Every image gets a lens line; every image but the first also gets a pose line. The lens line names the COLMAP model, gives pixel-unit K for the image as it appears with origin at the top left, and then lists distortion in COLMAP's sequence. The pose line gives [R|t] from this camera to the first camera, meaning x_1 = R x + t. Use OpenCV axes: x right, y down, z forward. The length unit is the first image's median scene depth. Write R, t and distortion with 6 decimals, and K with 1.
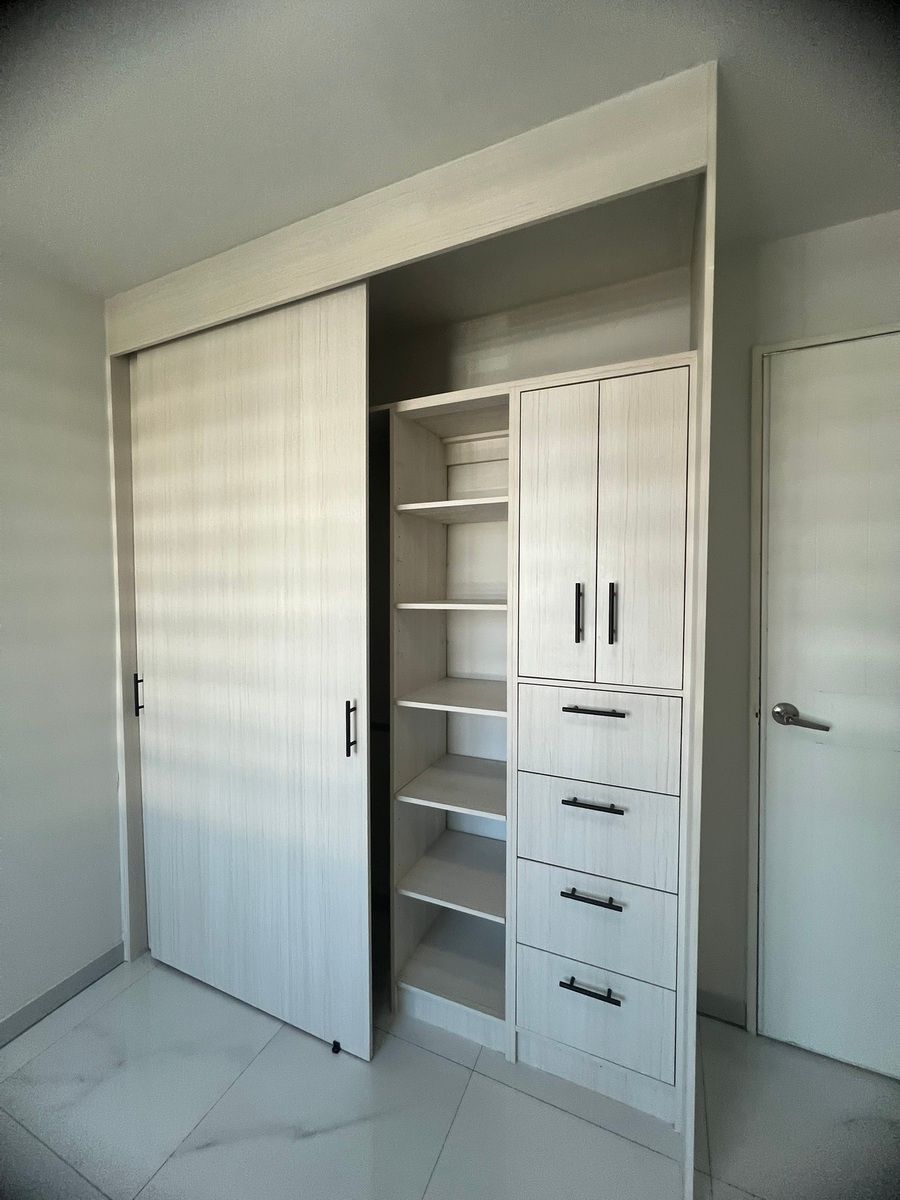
lens RADIAL K [[478.1, 0, 450.5], [0, 478.1, 597.9], [0, 0, 1]] dist [-0.006404, -0.000478]
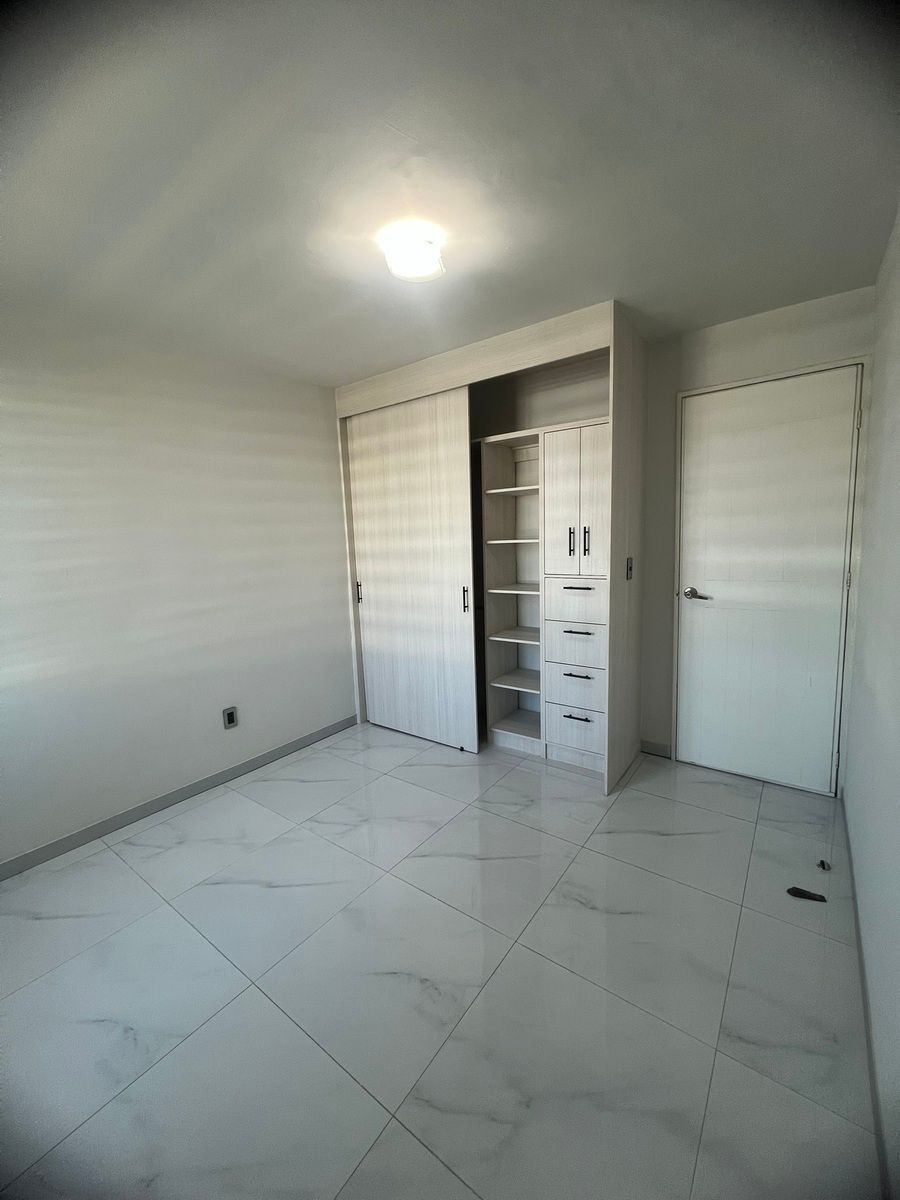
lens RADIAL K [[478.1, 0, 453.2], [0, 478.1, 596.4], [0, 0, 1]] dist [-0.006404, -0.000478]
pose [[0.976499, -0.004876, -0.215467, 0.183779], [0.025881, 0.995162, 0.094777, 0.049700], [0.213962, -0.098126, 0.971901, -1.005047]]
